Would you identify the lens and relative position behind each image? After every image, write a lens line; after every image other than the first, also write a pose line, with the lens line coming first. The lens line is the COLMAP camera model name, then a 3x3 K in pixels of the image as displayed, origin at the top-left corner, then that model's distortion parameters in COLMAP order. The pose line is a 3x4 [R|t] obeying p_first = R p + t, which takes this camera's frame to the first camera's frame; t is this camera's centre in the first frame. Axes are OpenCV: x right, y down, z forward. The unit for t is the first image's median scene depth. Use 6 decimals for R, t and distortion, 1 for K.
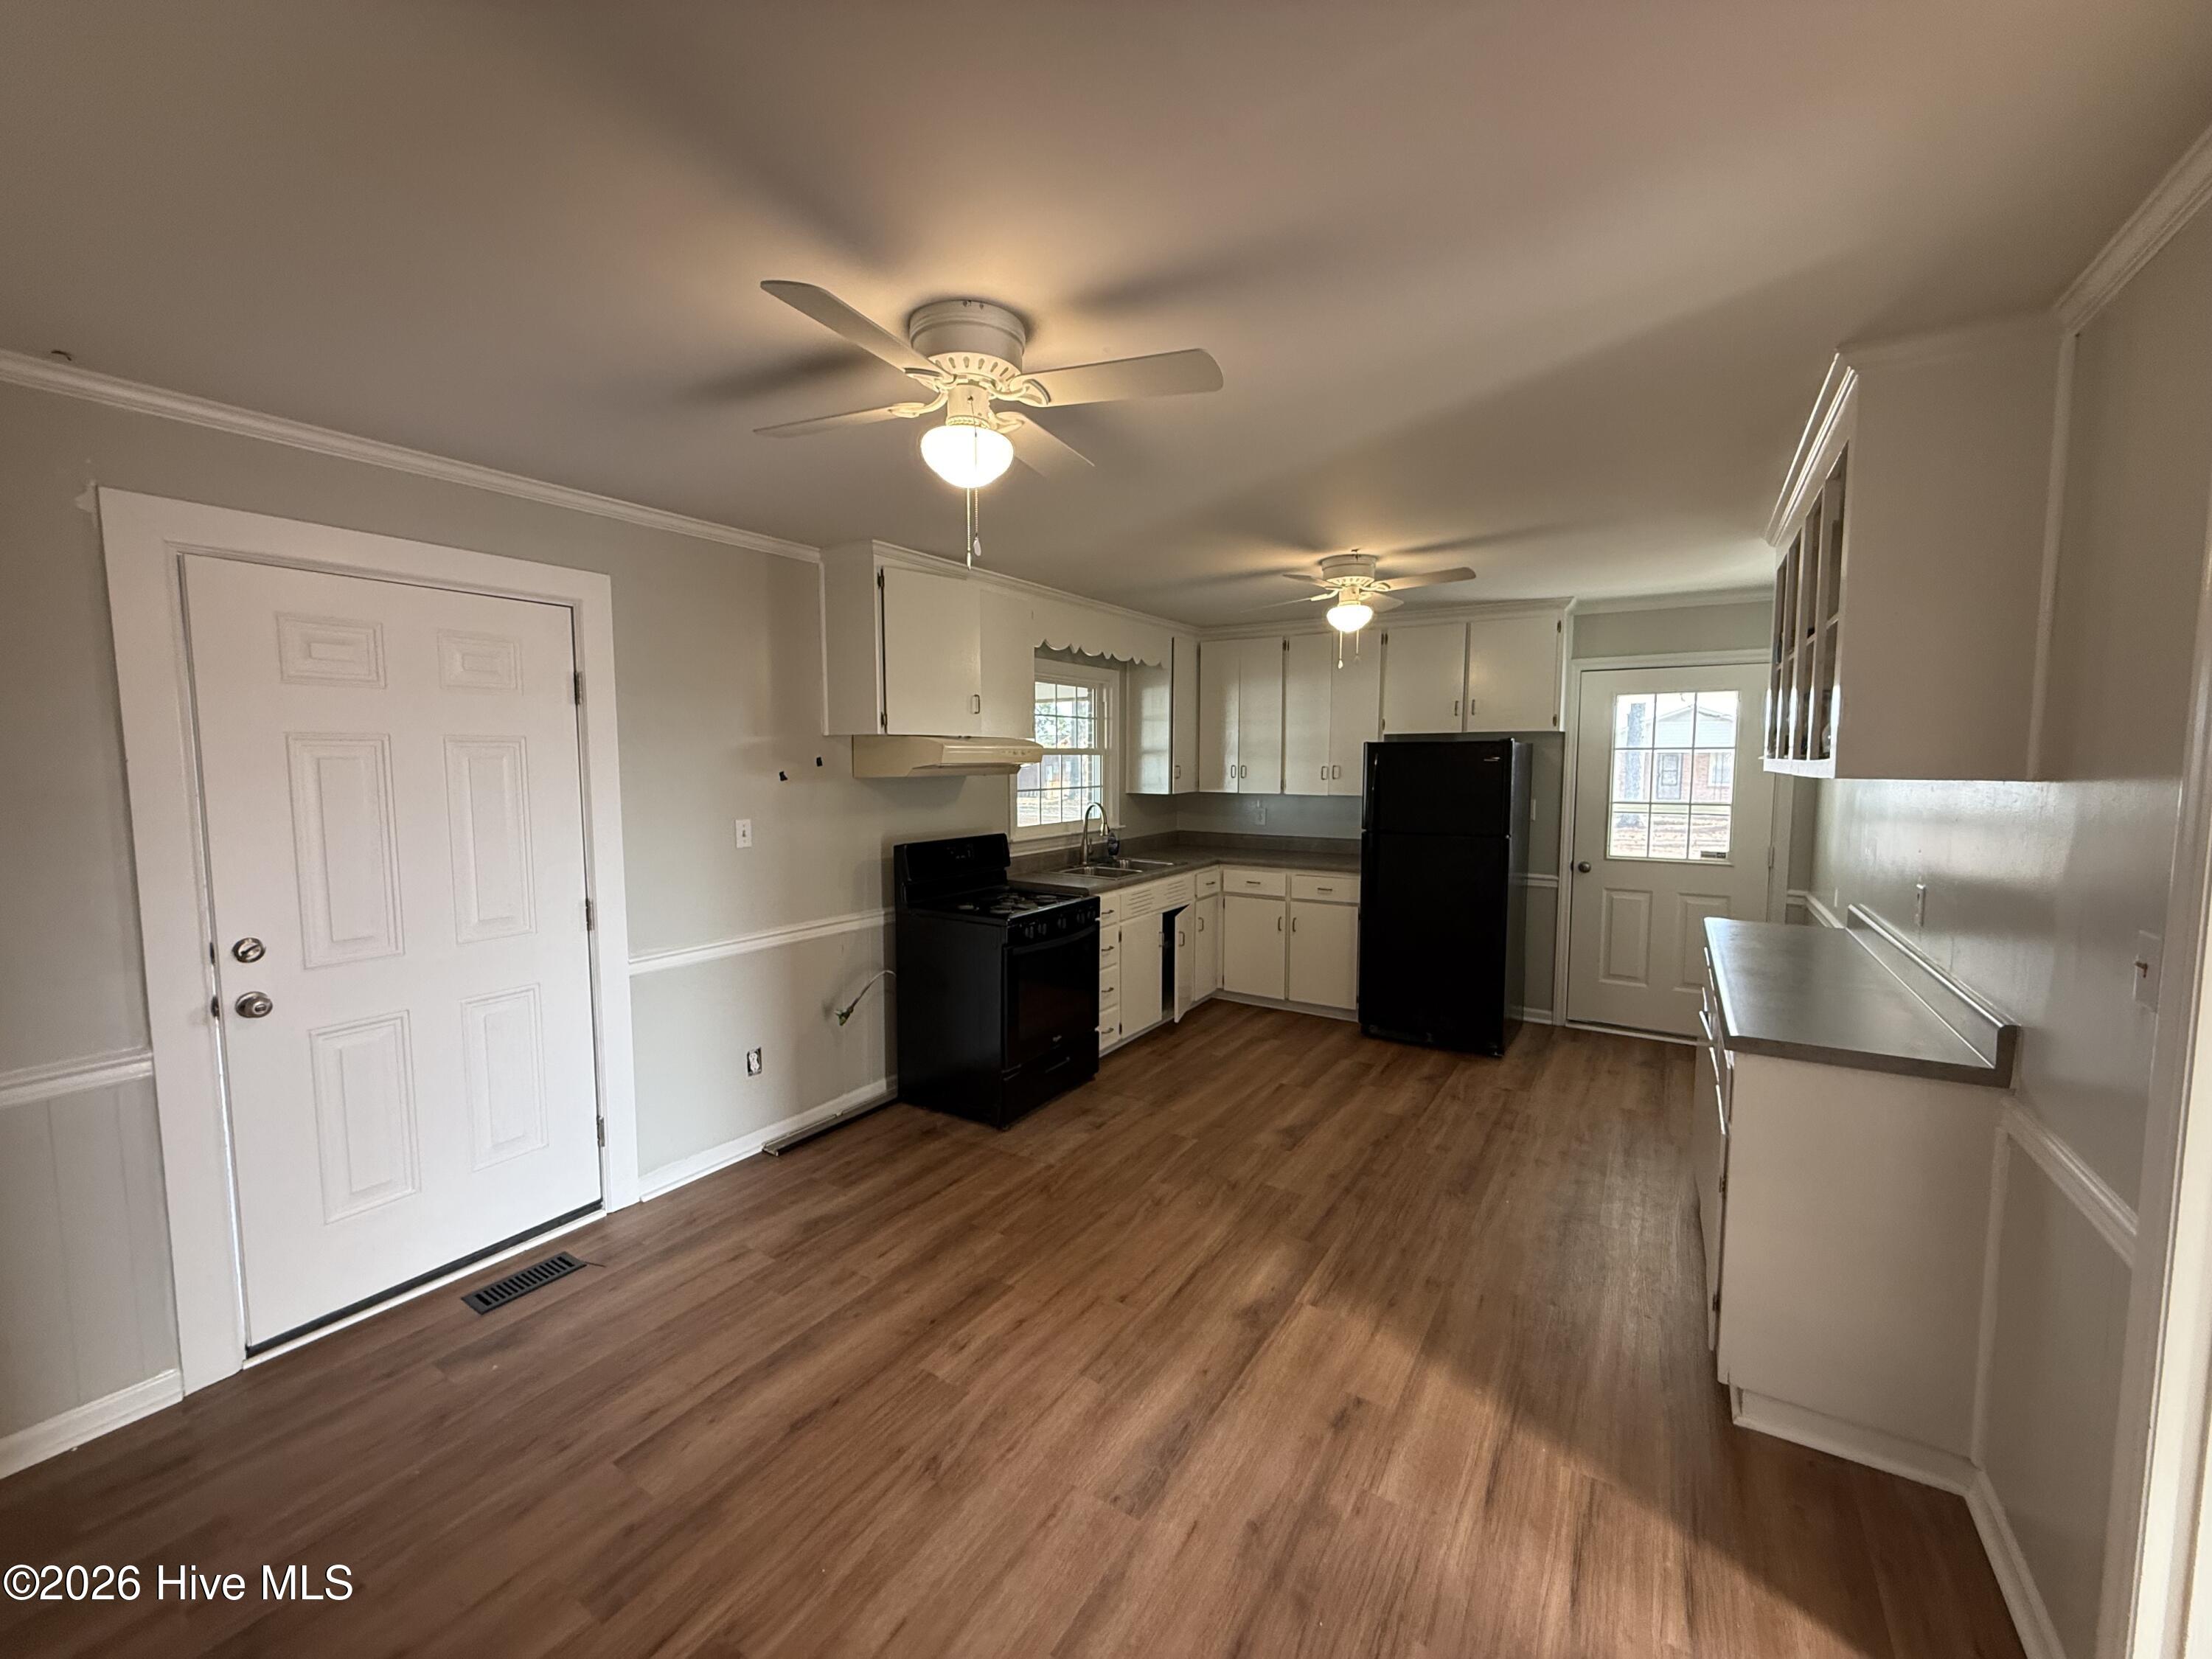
lens RADIAL K [[877.7, 0, 1100.3], [0, 877.7, 833.3], [0, 0, 1]] dist [-0.001809, 0.000765]
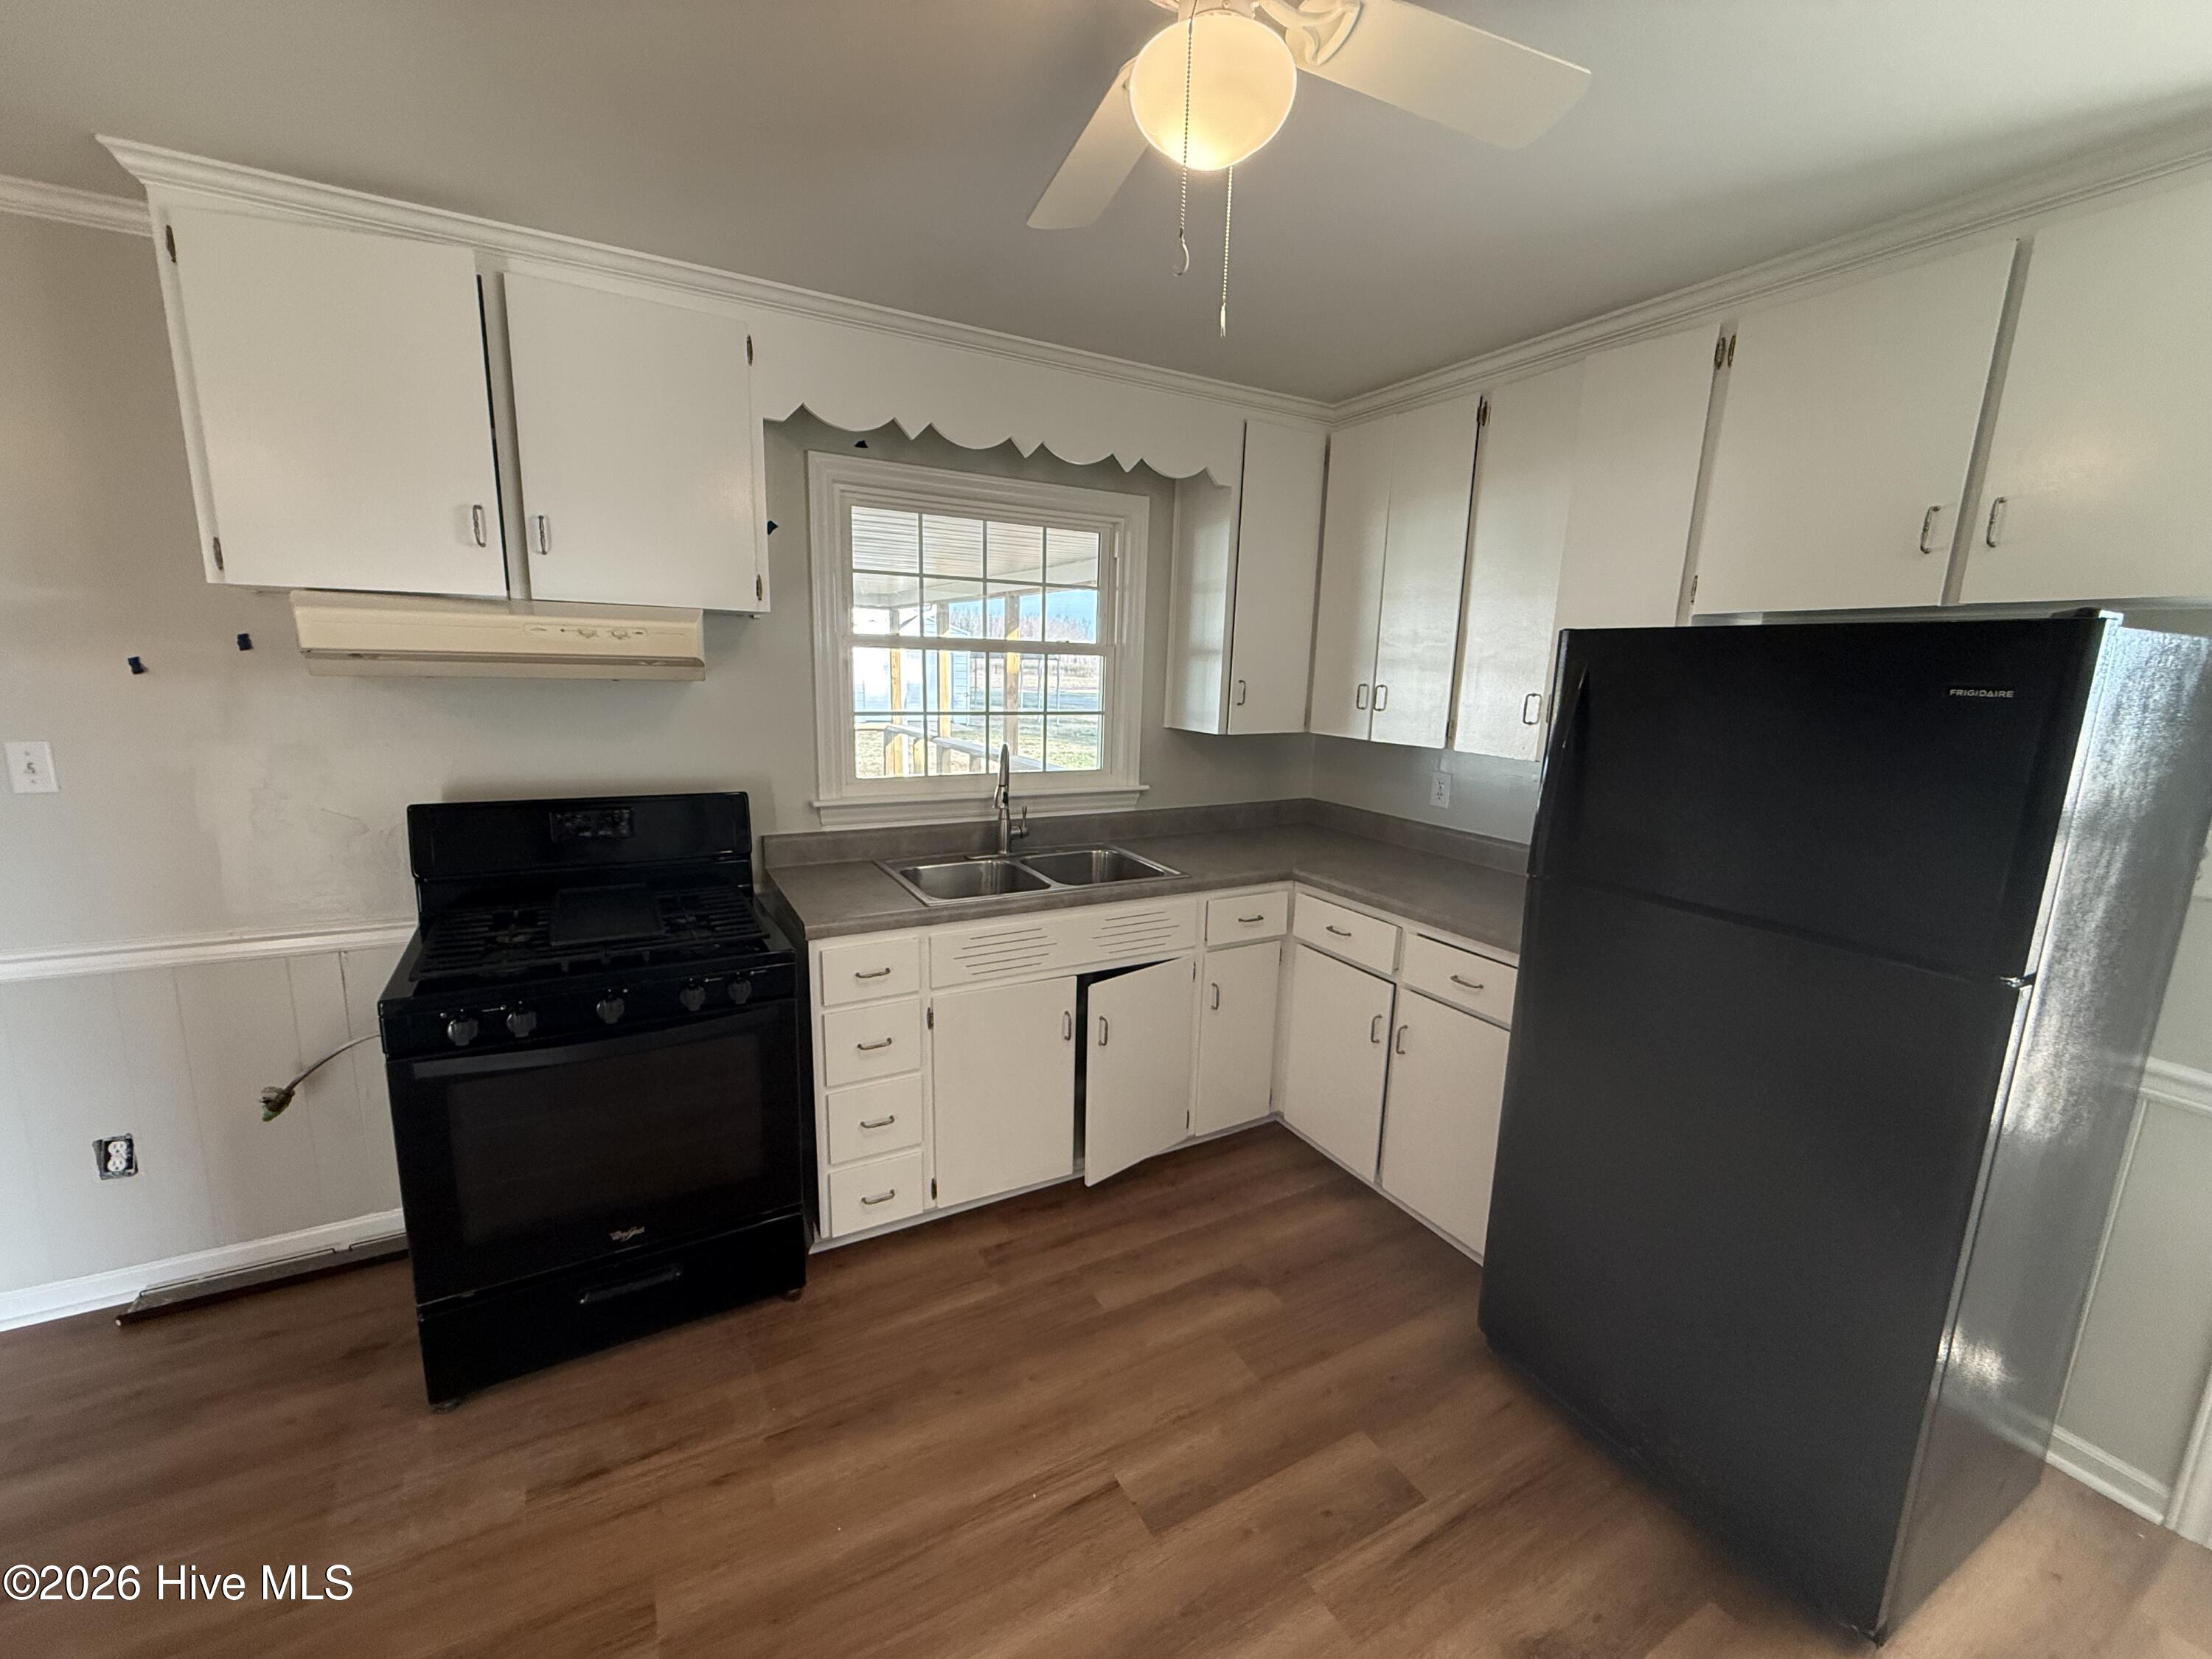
lens RADIAL K [[877.7, 0, 1100.3], [0, 877.7, 833.3], [0, 0, 1]] dist [-0.001809, 0.000765]
pose [[0.878600, 0.116809, -0.463053, 0.328260], [-0.070163, 0.990676, 0.116779, -0.052145], [0.472377, -0.070112, 0.878604, 0.618629]]
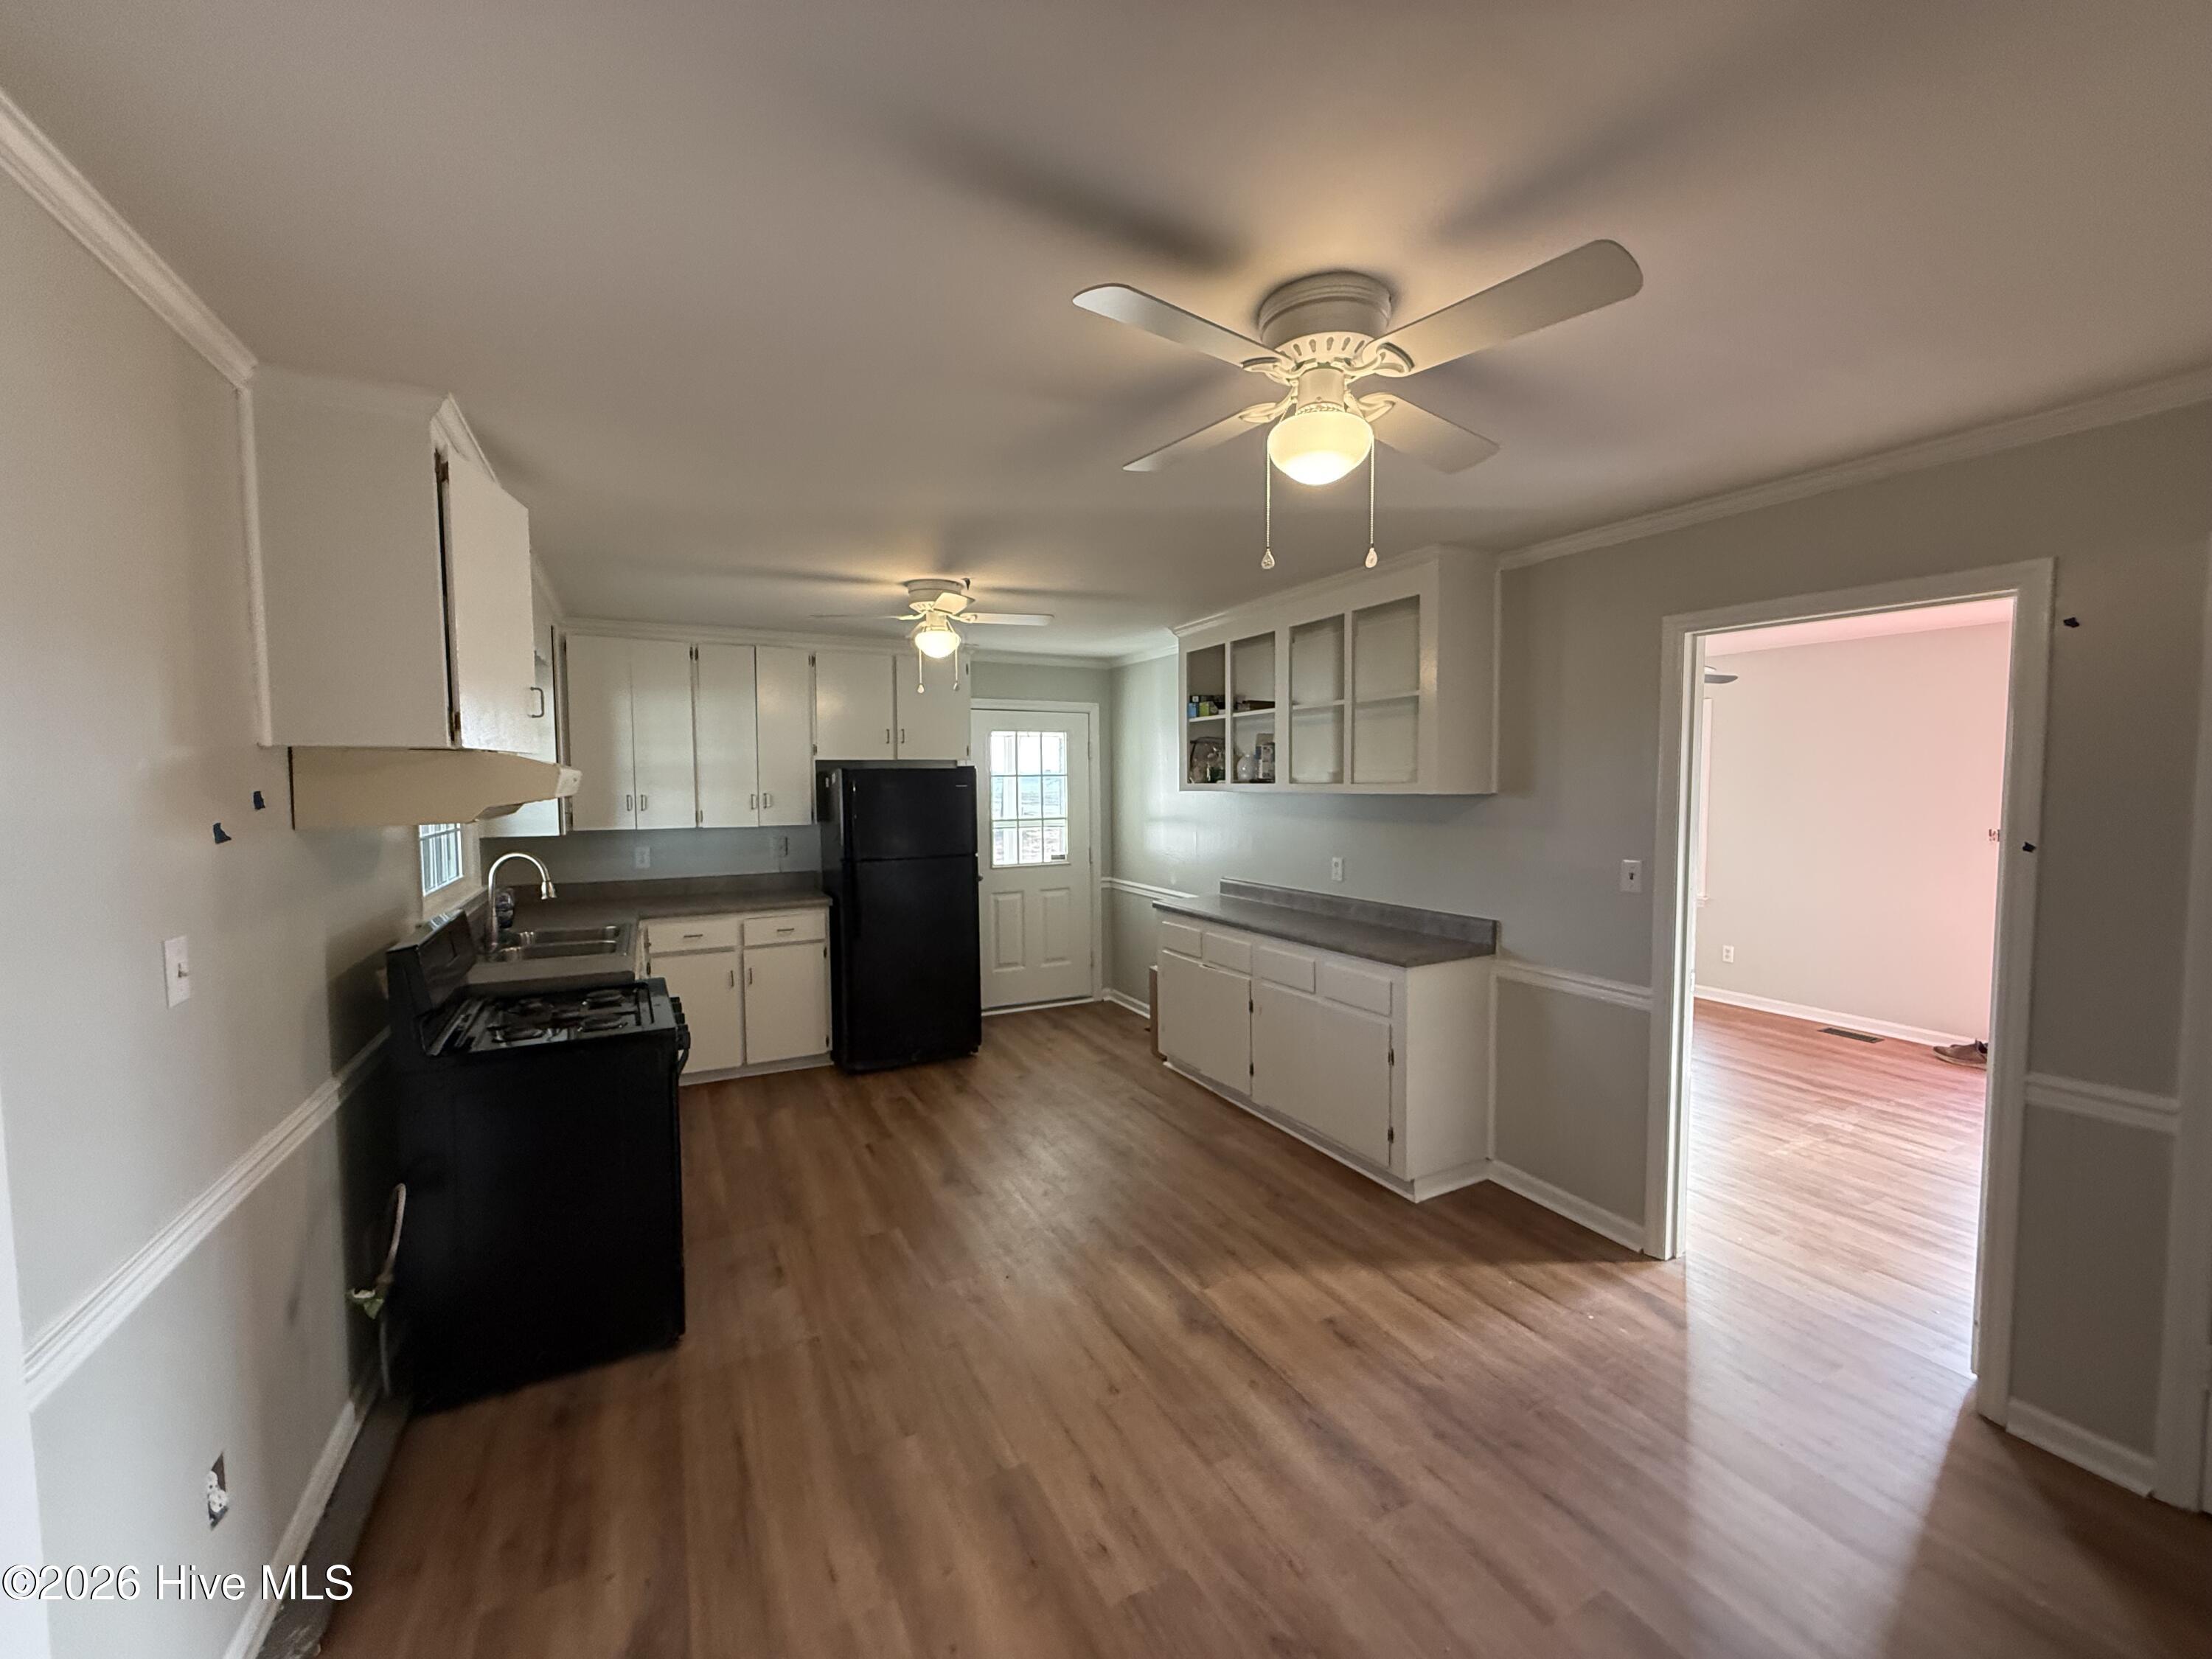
lens RADIAL K [[877.7, 0, 1100.3], [0, 877.7, 833.3], [0, 0, 1]] dist [-0.001809, 0.000765]
pose [[0.503931, -0.053796, 0.862067, -0.404150], [0.077526, 0.996847, 0.016888, -0.029045], [-0.860258, 0.058323, 0.506513, 0.292763]]
